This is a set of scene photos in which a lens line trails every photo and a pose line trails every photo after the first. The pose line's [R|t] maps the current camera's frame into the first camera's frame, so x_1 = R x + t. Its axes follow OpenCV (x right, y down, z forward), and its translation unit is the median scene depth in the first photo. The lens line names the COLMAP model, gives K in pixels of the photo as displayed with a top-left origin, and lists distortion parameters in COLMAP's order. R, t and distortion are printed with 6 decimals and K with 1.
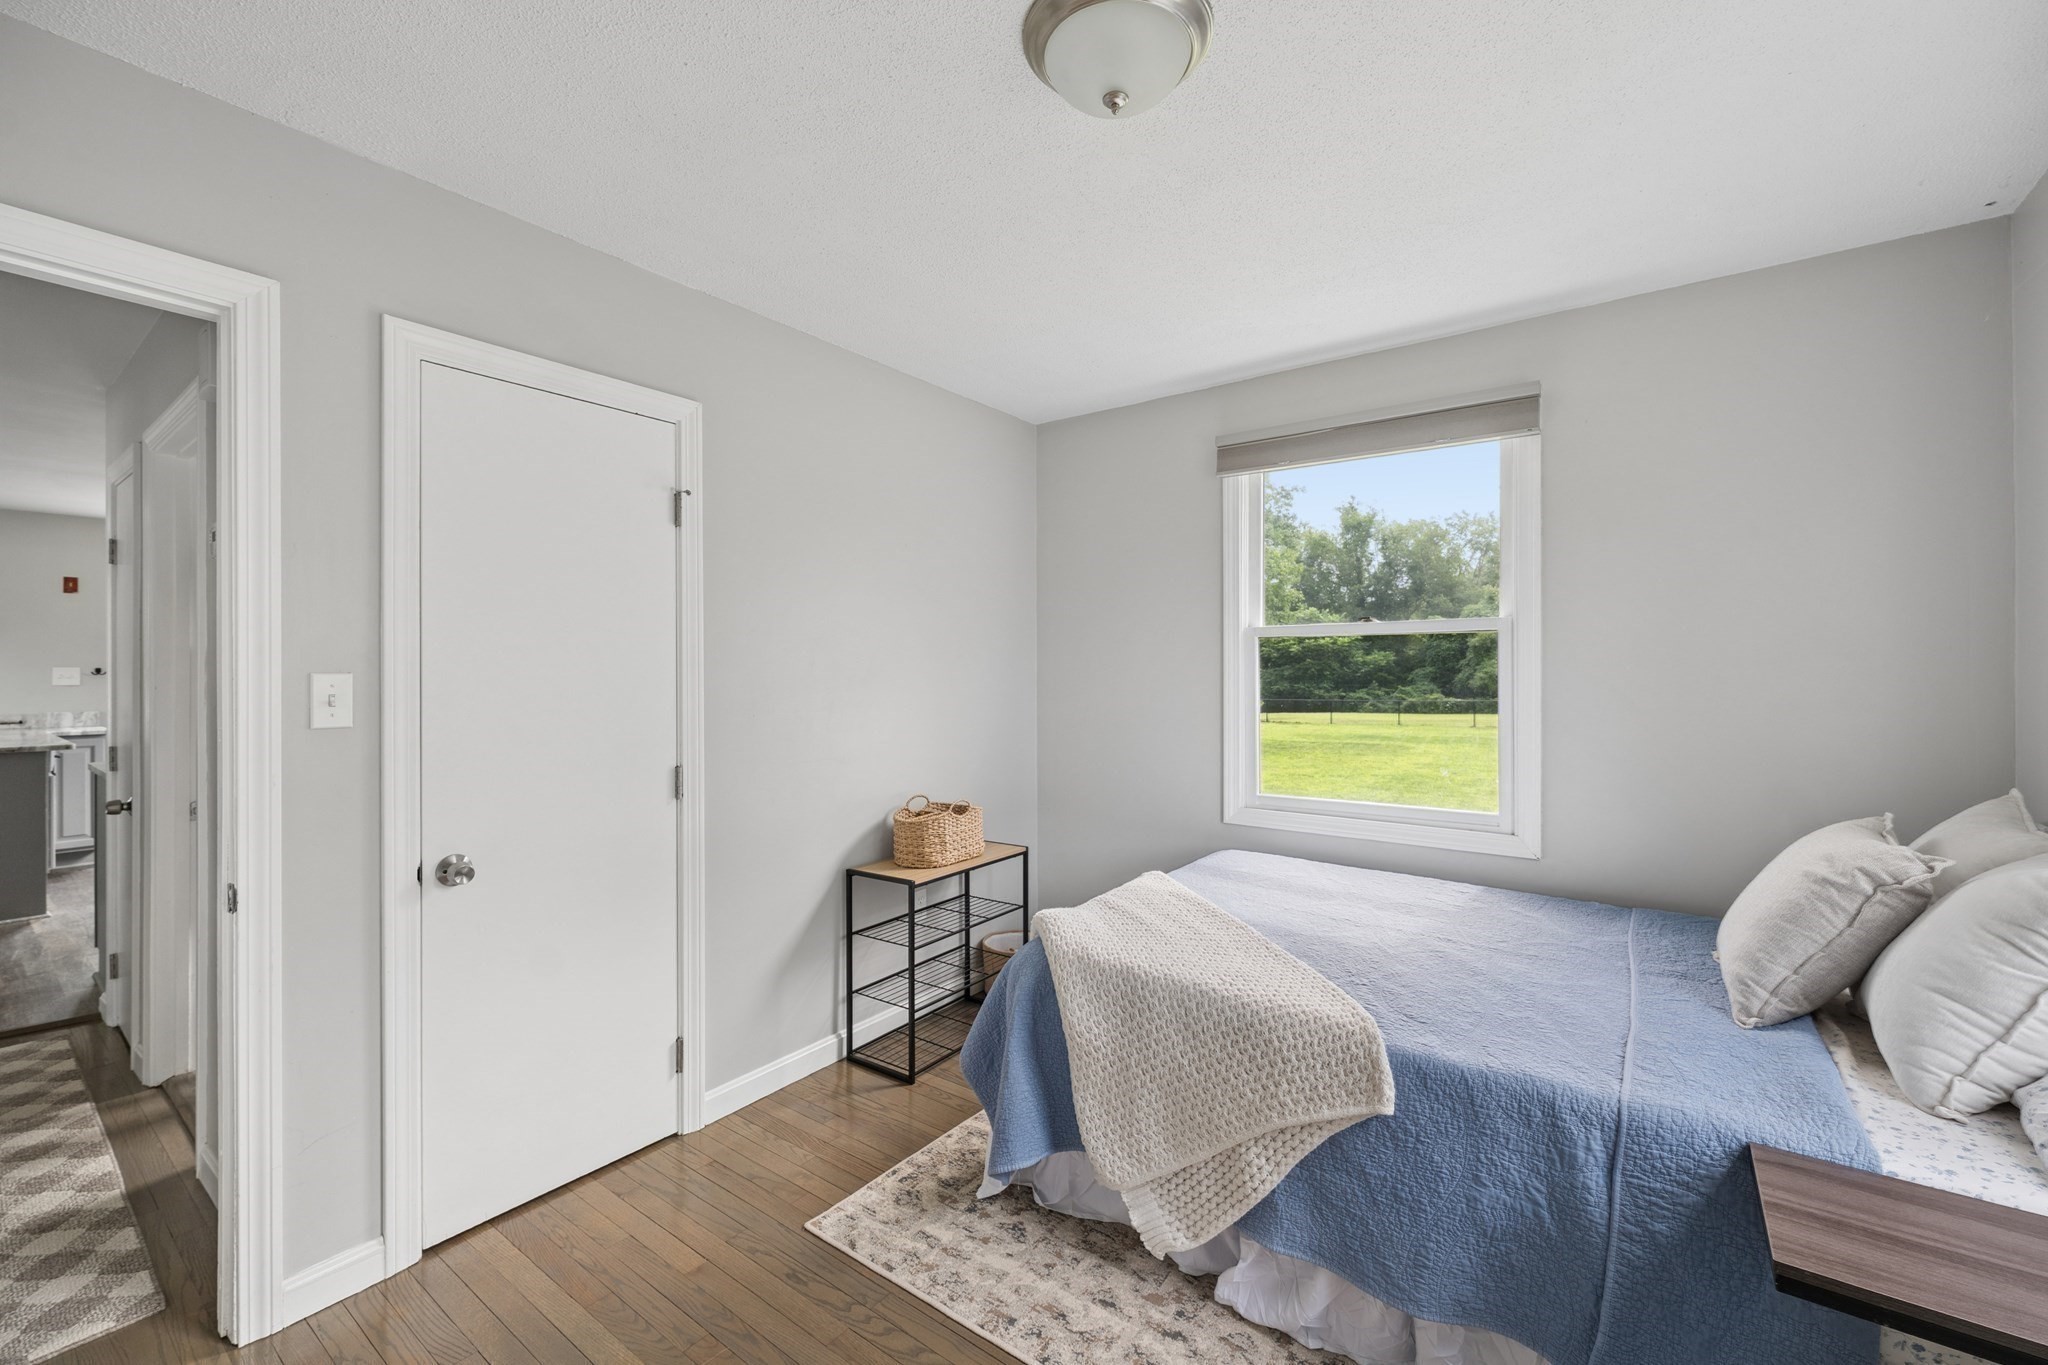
lens RADIAL K [[835.5, 0, 1024.0], [0, 835.5, 682.5], [0, 0, 1]] dist [0.002301, 0.000265]
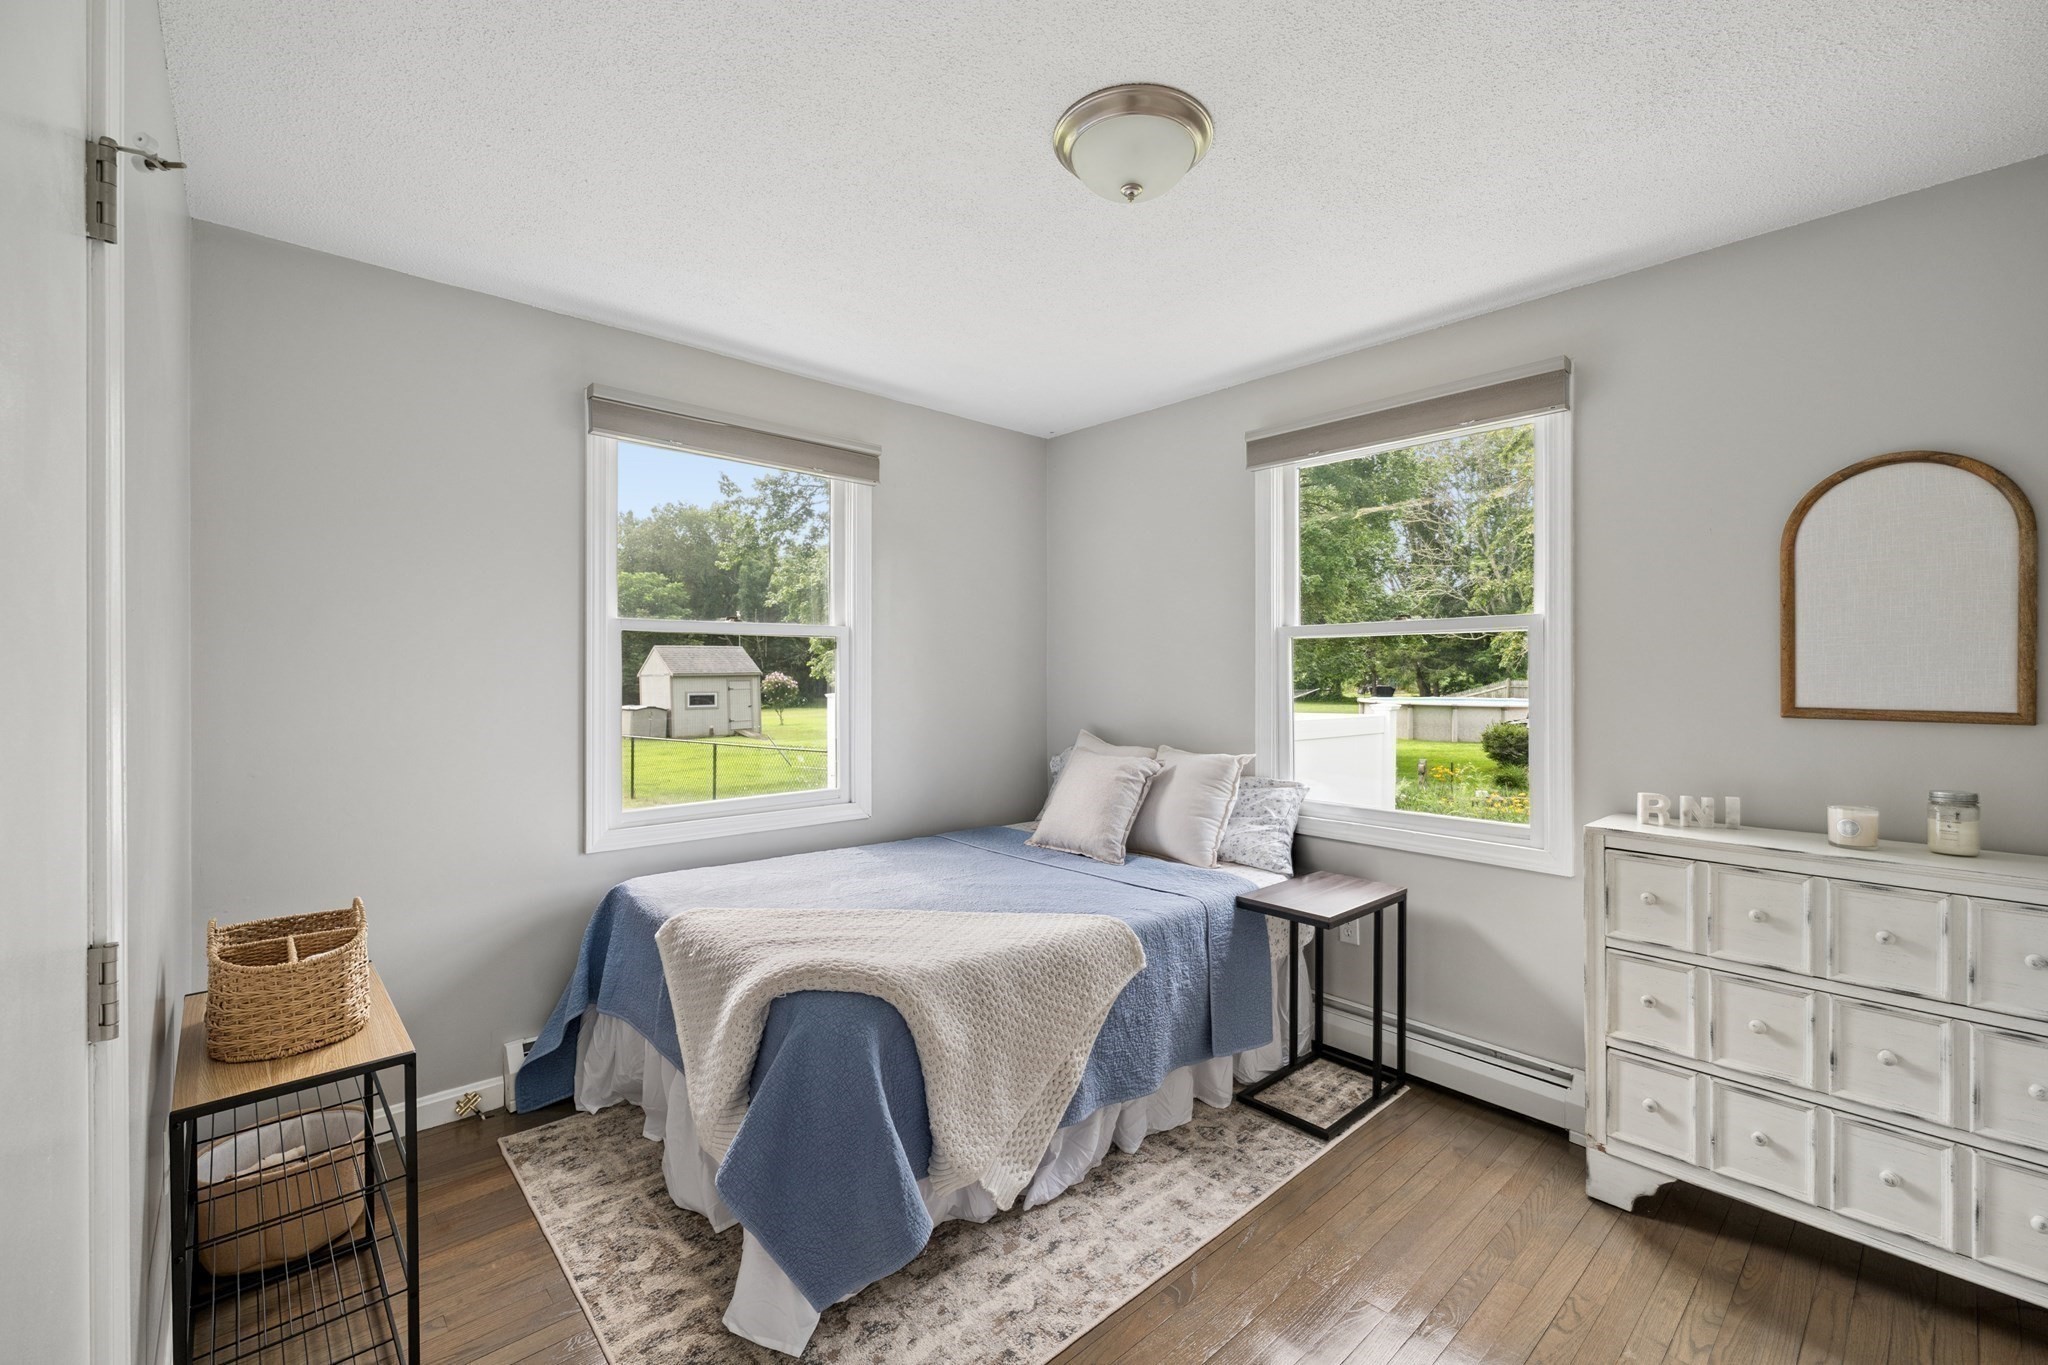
lens RADIAL K [[858.9, 0, 1019.8], [0, 858.9, 678.9], [0, 0, 1]] dist [-0.000181, 0.000079]
pose [[0.197657, -0.009319, 0.980227, -0.932938], [0.007965, 0.999937, 0.007900, -0.012425], [-0.980239, 0.006246, 0.197719, 0.763685]]
